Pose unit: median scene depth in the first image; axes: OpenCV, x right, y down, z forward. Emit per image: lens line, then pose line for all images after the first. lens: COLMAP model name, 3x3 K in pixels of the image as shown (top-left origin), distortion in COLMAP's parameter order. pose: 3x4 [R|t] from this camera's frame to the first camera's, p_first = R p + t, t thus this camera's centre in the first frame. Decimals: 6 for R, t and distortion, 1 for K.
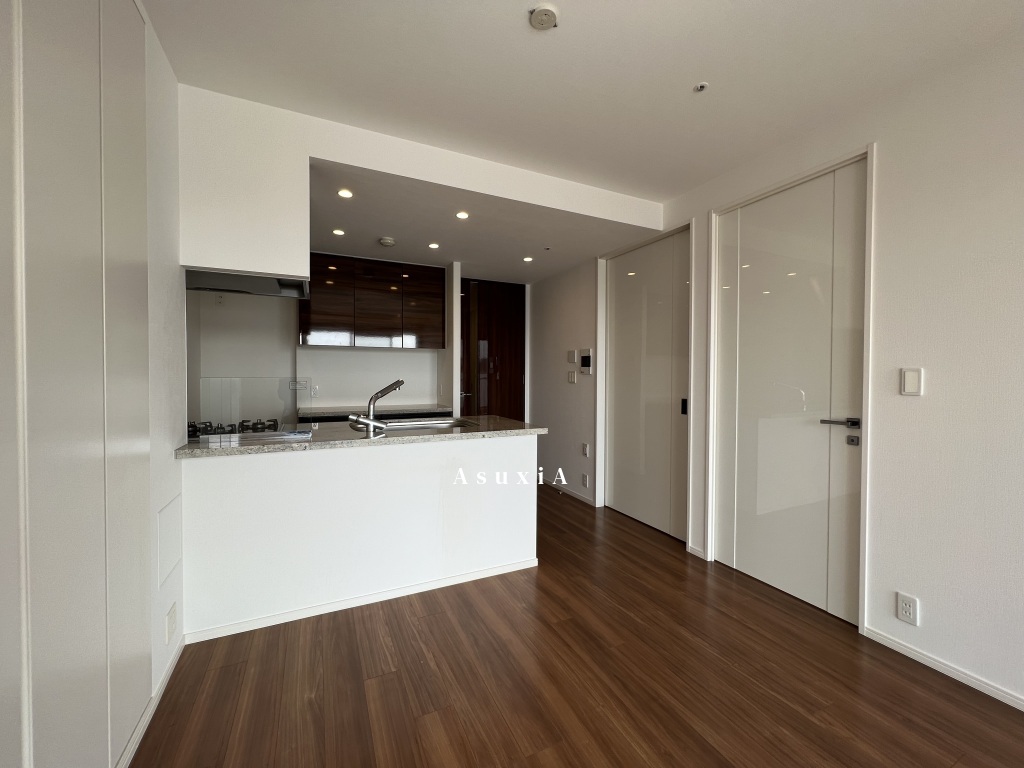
lens RADIAL K [[413.1, 0, 512.0], [0, 413.1, 384.0], [0, 0, 1]] dist [-0.000399, -0.000492]
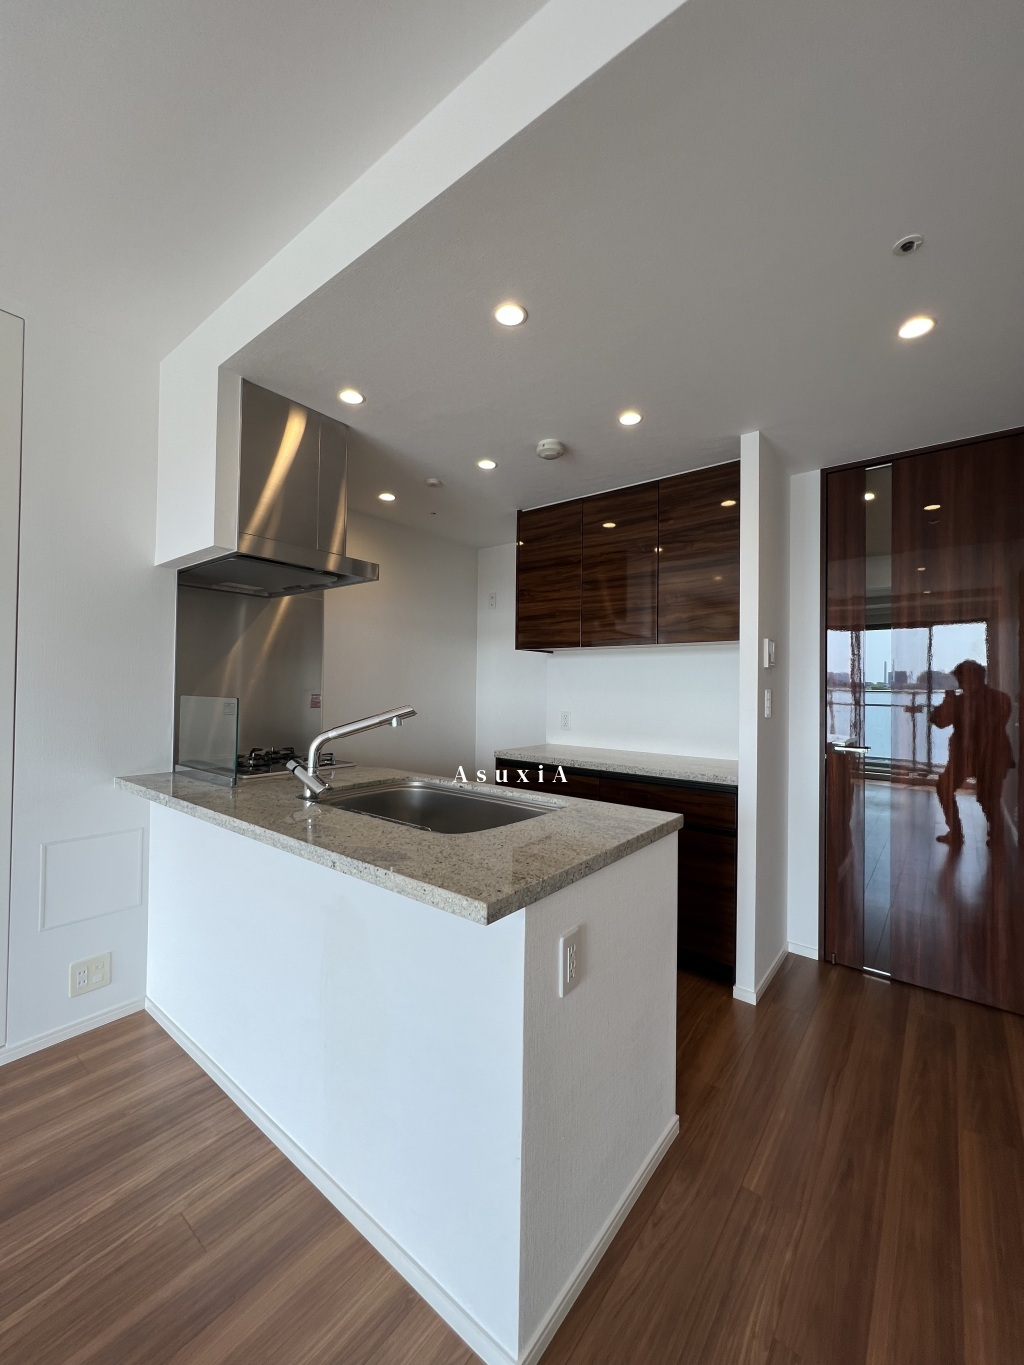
lens RADIAL K [[550.7, 0, 512.0], [0, 550.7, 682.5], [0, 0, 1]] dist [-0.000399, -0.000492]
pose [[0.460980, 0.005961, -0.887390, 0.466807], [-0.047517, 0.998709, -0.017975, -0.034906], [0.886137, 0.050452, 0.460668, 0.966787]]
